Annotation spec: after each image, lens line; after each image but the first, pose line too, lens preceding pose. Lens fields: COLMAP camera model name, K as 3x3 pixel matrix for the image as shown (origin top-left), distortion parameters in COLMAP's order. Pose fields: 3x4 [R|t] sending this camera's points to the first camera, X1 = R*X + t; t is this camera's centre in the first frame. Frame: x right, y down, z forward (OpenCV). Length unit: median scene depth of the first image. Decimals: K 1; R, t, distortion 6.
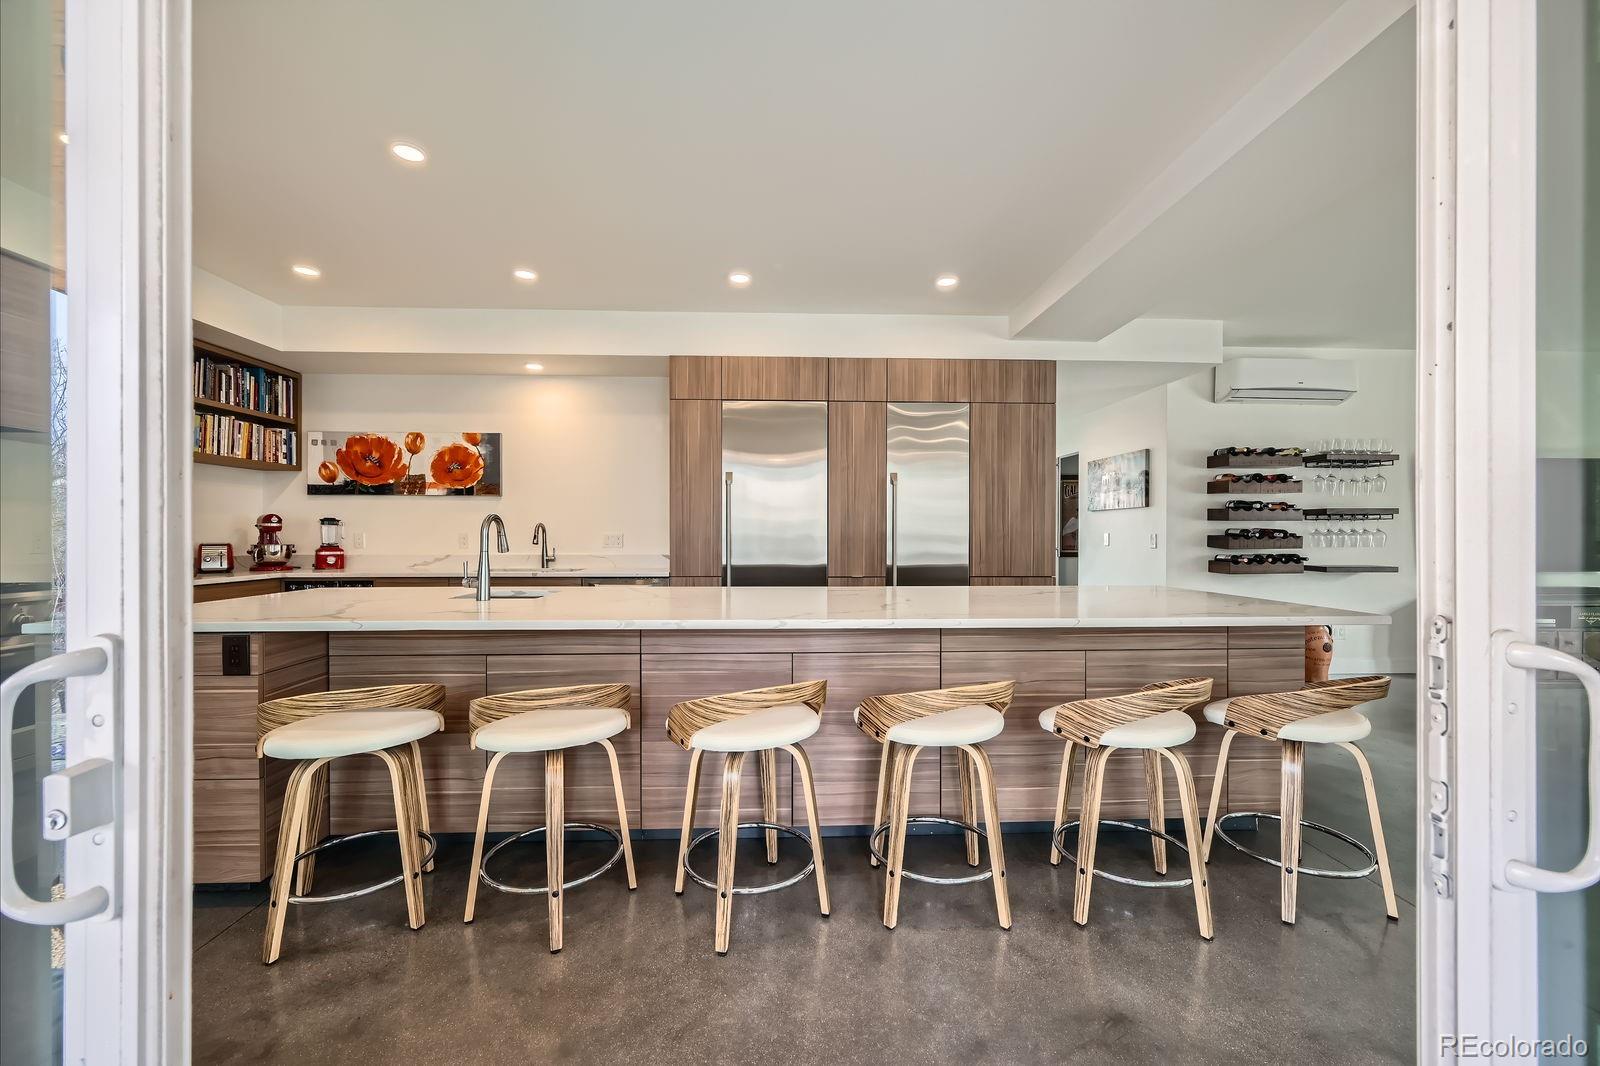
lens RADIAL K [[634.0, 0, 794.9], [0, 634.0, 535.1], [0, 0, 1]] dist [-0.001738, 0.000859]
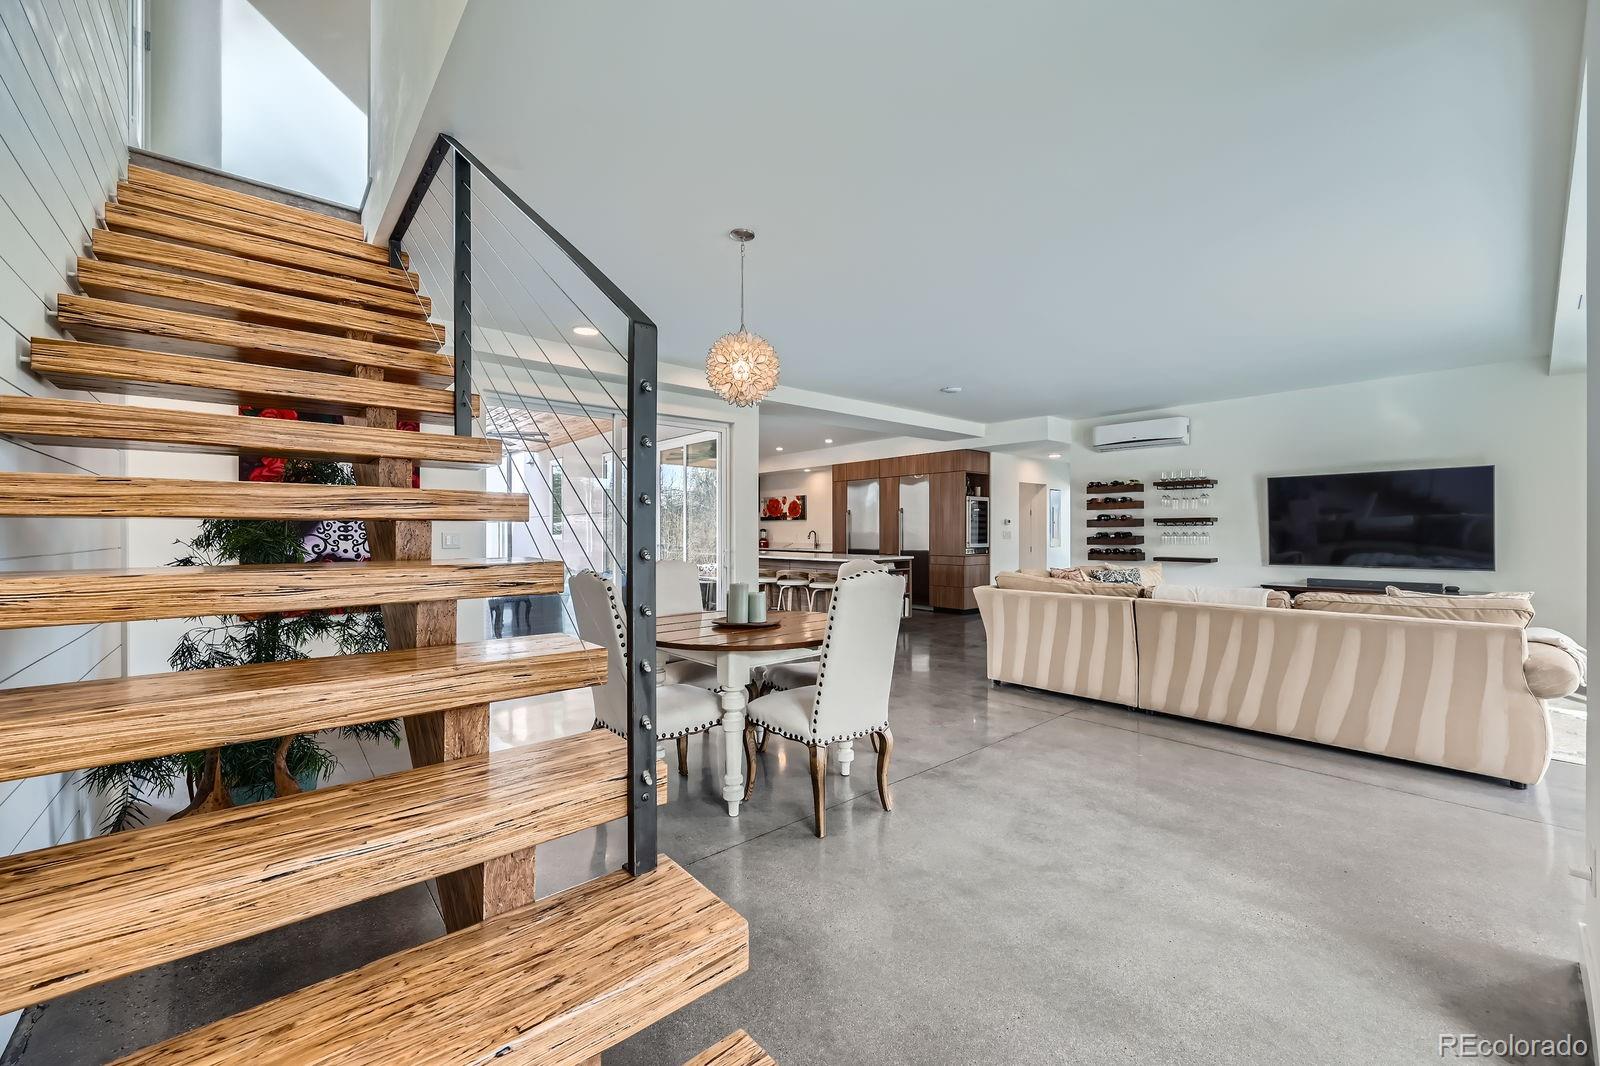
lens RADIAL K [[634.0, 0, 803.6], [0, 634.0, 534.1], [0, 0, 1]] dist [-0.001738, 0.000859]
pose [[0.629208, 0.001016, -0.777237, 1.528969], [-0.006078, 0.999975, -0.003614, 0.005169], [0.777214, 0.006998, 0.629198, -0.617185]]
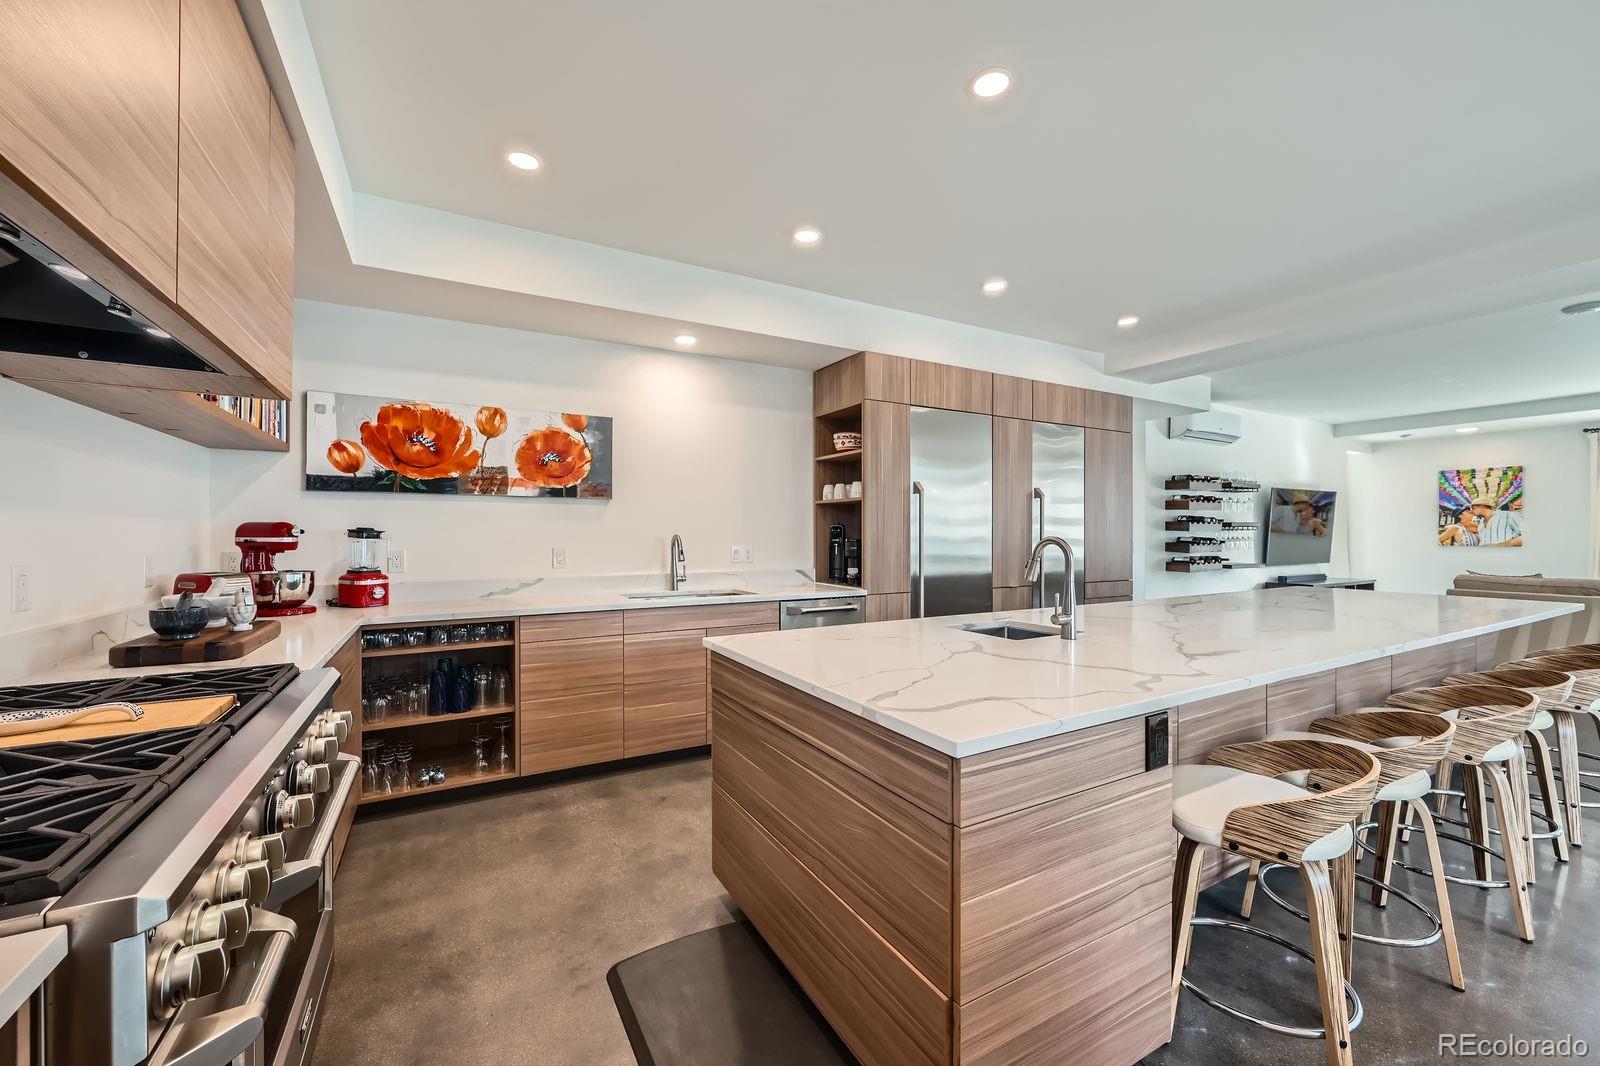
lens RADIAL K [[634.0, 0, 796.2], [0, 634.0, 531.5], [0, 0, 1]] dist [-0.001738, 0.000859]
pose [[0.888830, -0.001043, 0.458237, -0.622697], [0.005382, 0.999952, -0.008162, -0.014971], [-0.458206, 0.009721, 0.888793, 0.214395]]
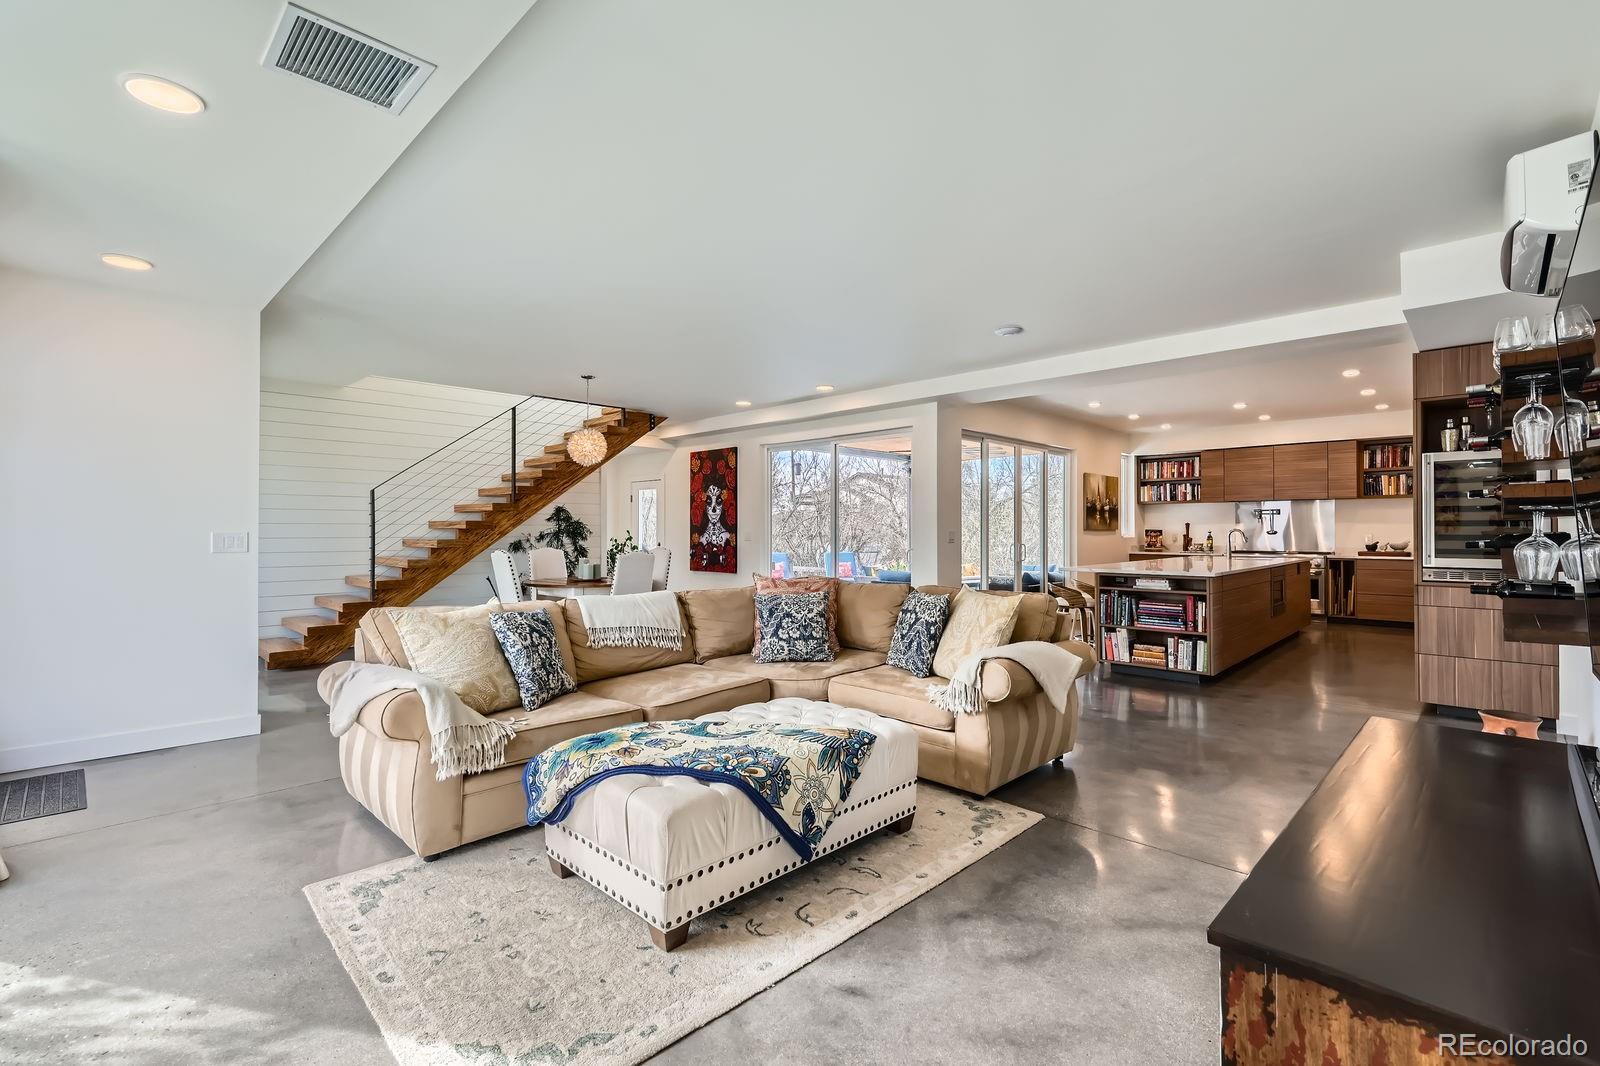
lens RADIAL K [[717.7, 0, 795.0], [0, 717.7, 528.0], [0, 0, 1]] dist [0.002229, 0.000193]
pose [[-0.726374, -0.003243, -0.687292, 1.654721], [-0.007008, 0.999972, 0.002688, -0.012783], [0.687264, 0.006769, -0.726376, 1.046036]]
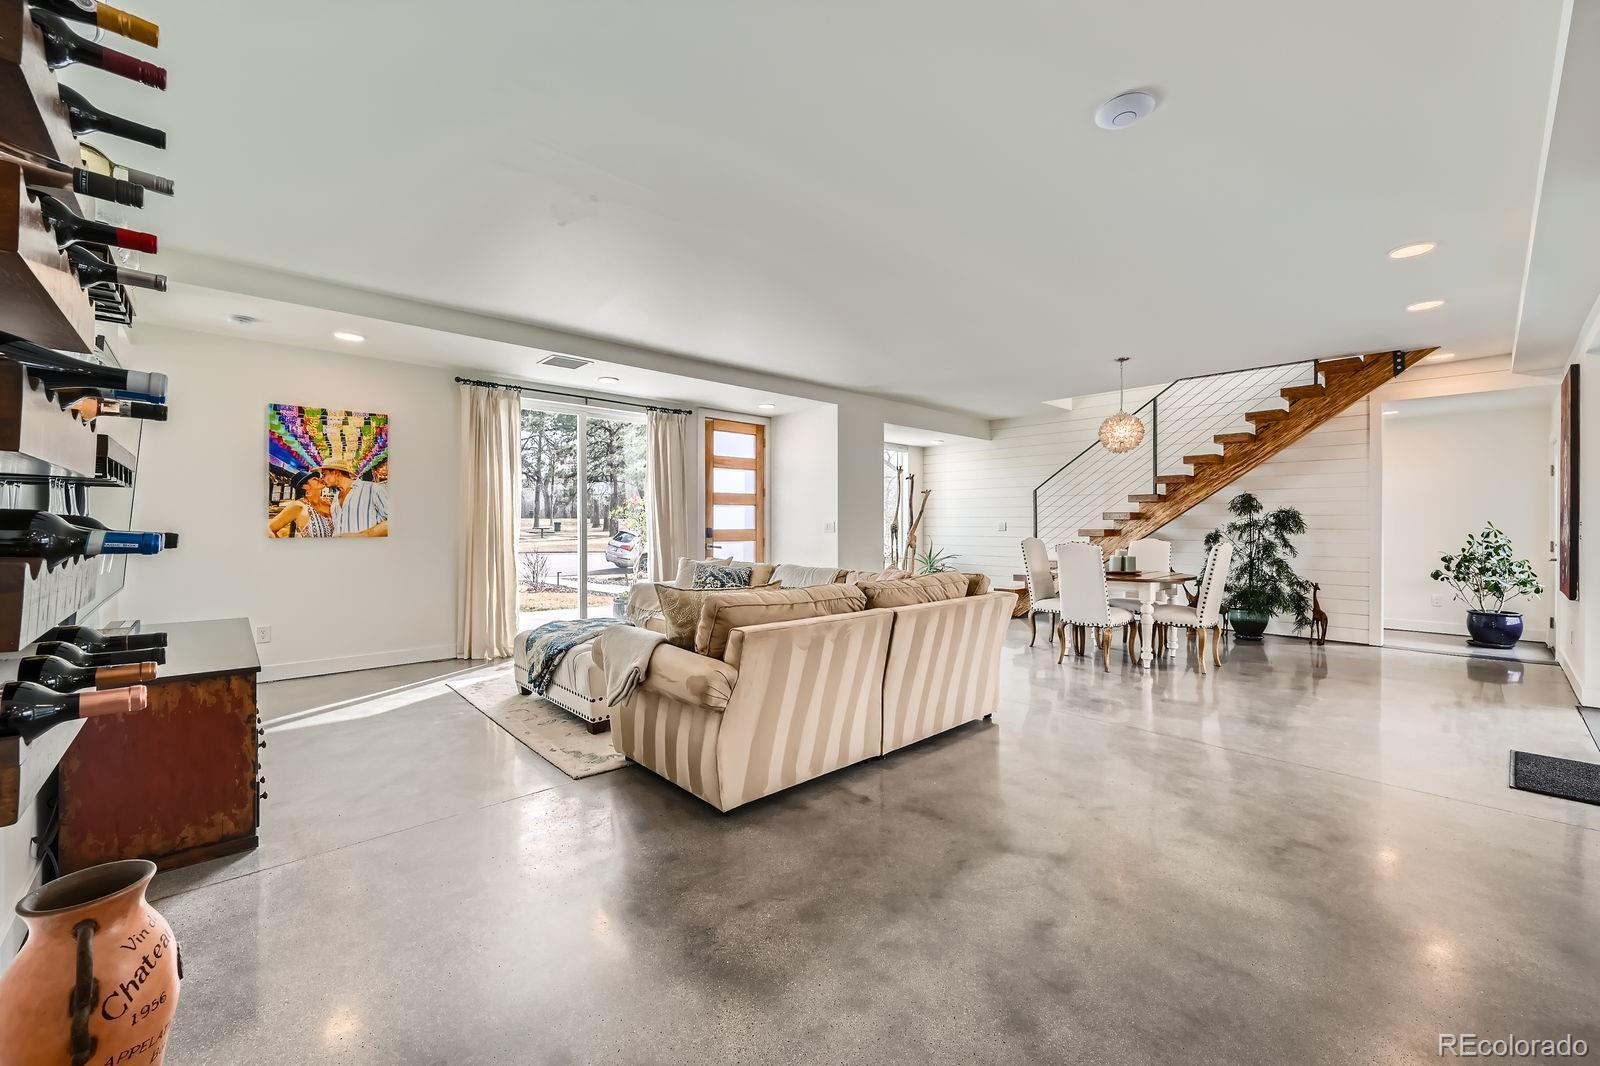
lens RADIAL K [[634.0, 0, 803.9], [0, 634.0, 527.4], [0, 0, 1]] dist [-0.001738, 0.000859]
pose [[-0.657379, -0.006392, 0.753533, 0.482660], [0.003962, 0.999921, 0.011938, -0.005561], [-0.753550, 0.010834, -0.657301, 0.972157]]
